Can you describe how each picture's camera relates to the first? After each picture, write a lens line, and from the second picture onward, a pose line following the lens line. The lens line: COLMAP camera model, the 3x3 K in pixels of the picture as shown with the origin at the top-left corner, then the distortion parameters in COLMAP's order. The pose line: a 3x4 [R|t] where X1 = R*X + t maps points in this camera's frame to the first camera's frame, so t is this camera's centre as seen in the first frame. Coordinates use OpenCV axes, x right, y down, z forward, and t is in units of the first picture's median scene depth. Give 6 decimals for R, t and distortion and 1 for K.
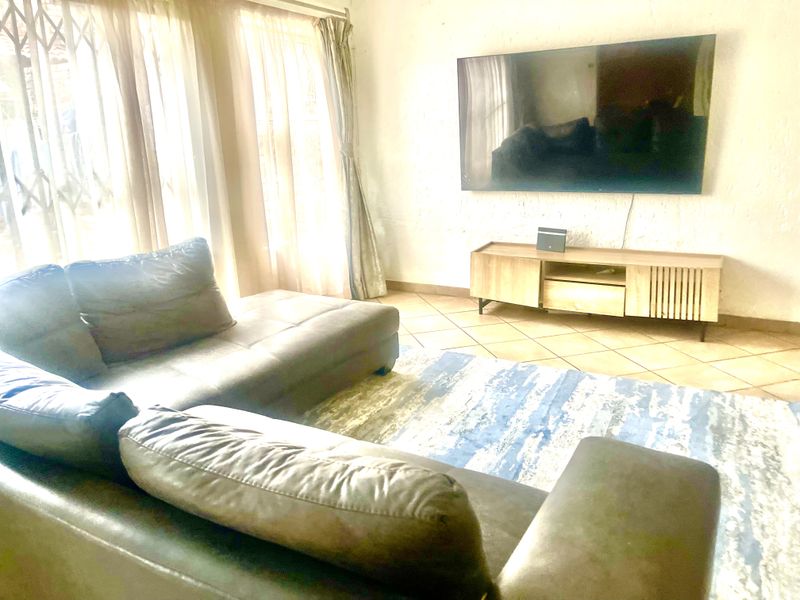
lens RADIAL K [[608.4, 0, 397.9], [0, 608.4, 298.2], [0, 0, 1]] dist [0.008279, 0.001188]
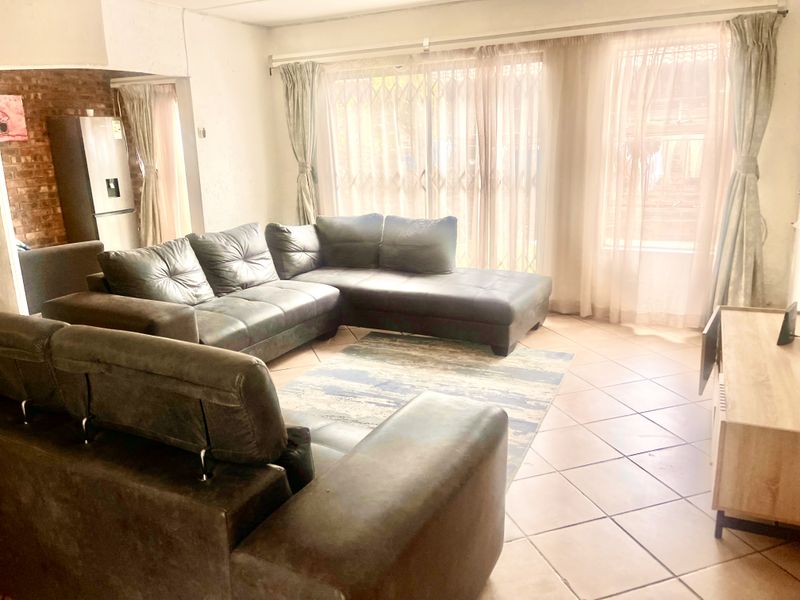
lens RADIAL K [[608.4, 0, 398.6], [0, 608.4, 300.0], [0, 0, 1]] dist [0.008279, 0.001188]
pose [[-0.000471, 0.261910, -0.965092, 1.233552], [-0.228601, 0.939509, 0.255079, -0.264434], [0.973520, 0.220741, 0.059430, 0.799331]]
